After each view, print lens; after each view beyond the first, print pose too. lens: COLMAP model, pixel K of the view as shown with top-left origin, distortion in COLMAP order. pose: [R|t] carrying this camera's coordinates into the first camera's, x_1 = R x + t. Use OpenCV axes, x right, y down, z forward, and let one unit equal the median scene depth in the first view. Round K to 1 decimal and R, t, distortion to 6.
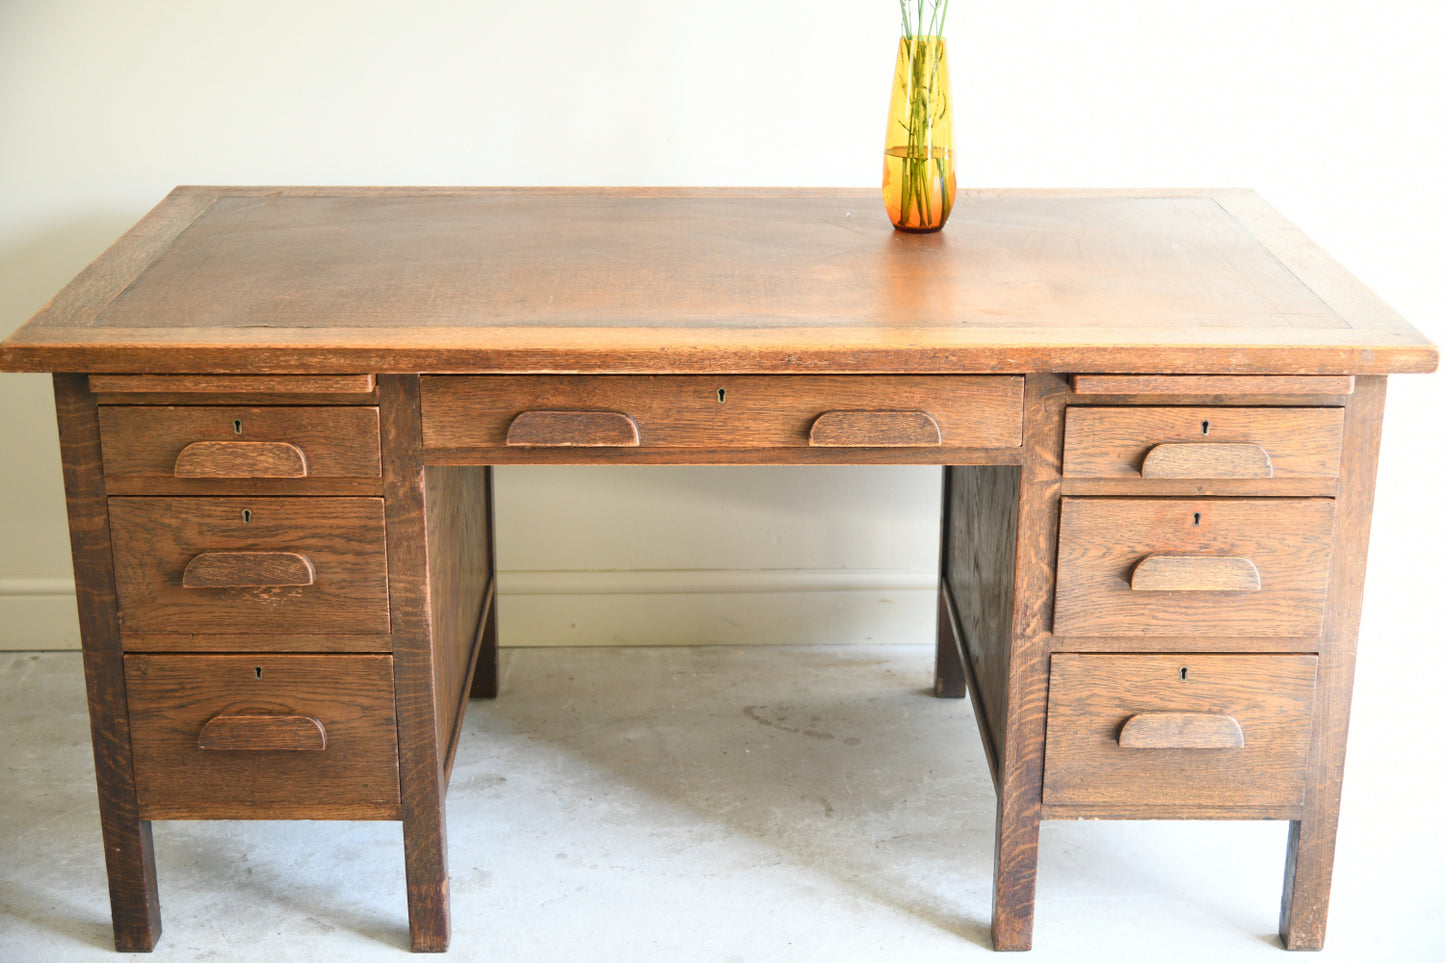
lens RADIAL K [[2187.8, 0, 722.5], [0, 2187.8, 481.5], [0, 0, 1]] dist [-0.032289, 0.016651]
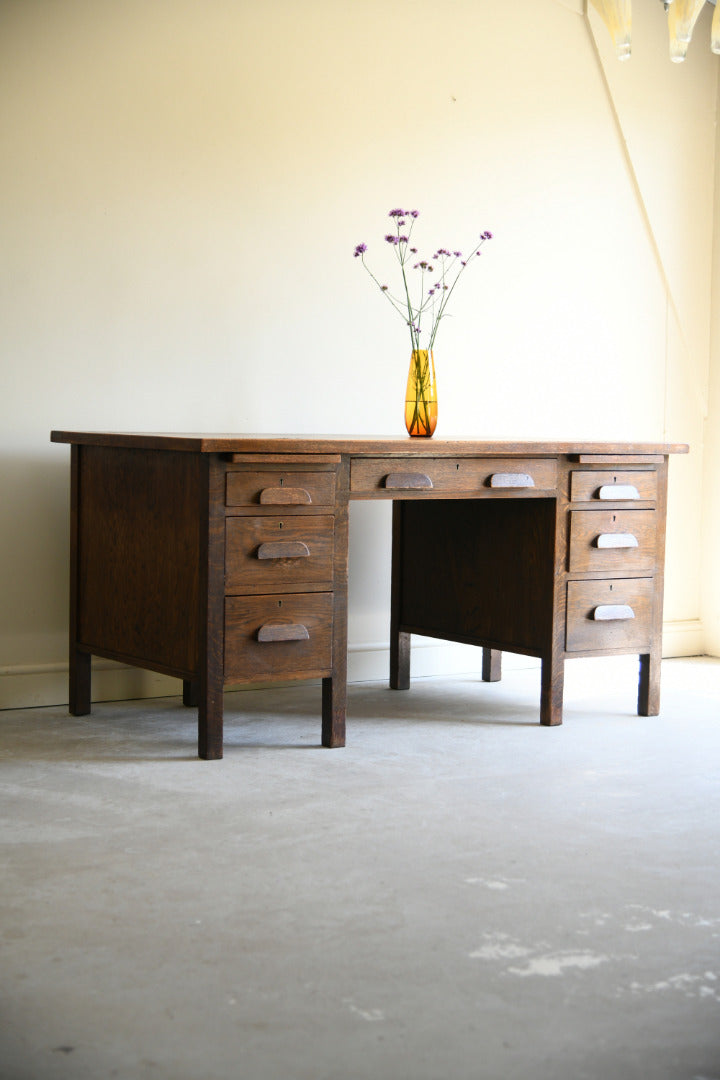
lens RADIAL K [[1875.8, 0, 360.0], [0, 1875.8, 540.0], [0, 0, 1]] dist [-0.029180, -0.024982]
pose [[0.837315, -0.025583, 0.546122, -1.159543], [0.162623, 0.965345, -0.204113, 0.419321], [-0.521975, 0.259719, 0.812458, -0.546692]]
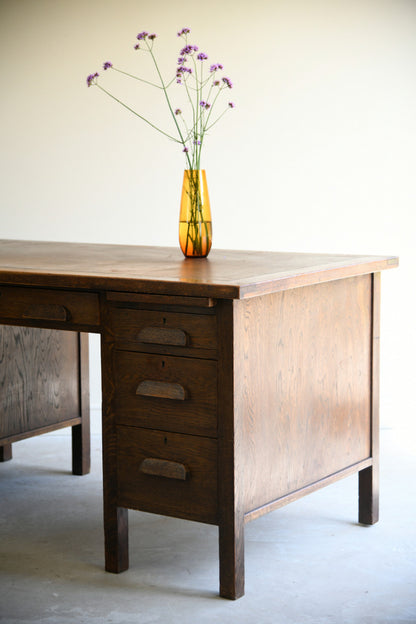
lens RADIAL K [[1267.2, 0, 181.3], [0, 1267.2, 310.2], [0, 0, 1]] dist [0.018492, 0.043299]
pose [[0.819035, 0.059370, -0.570664, 0.941665], [-0.171625, 0.974441, -0.144944, 0.143302], [0.547473, 0.216655, 0.808291, -0.021832]]
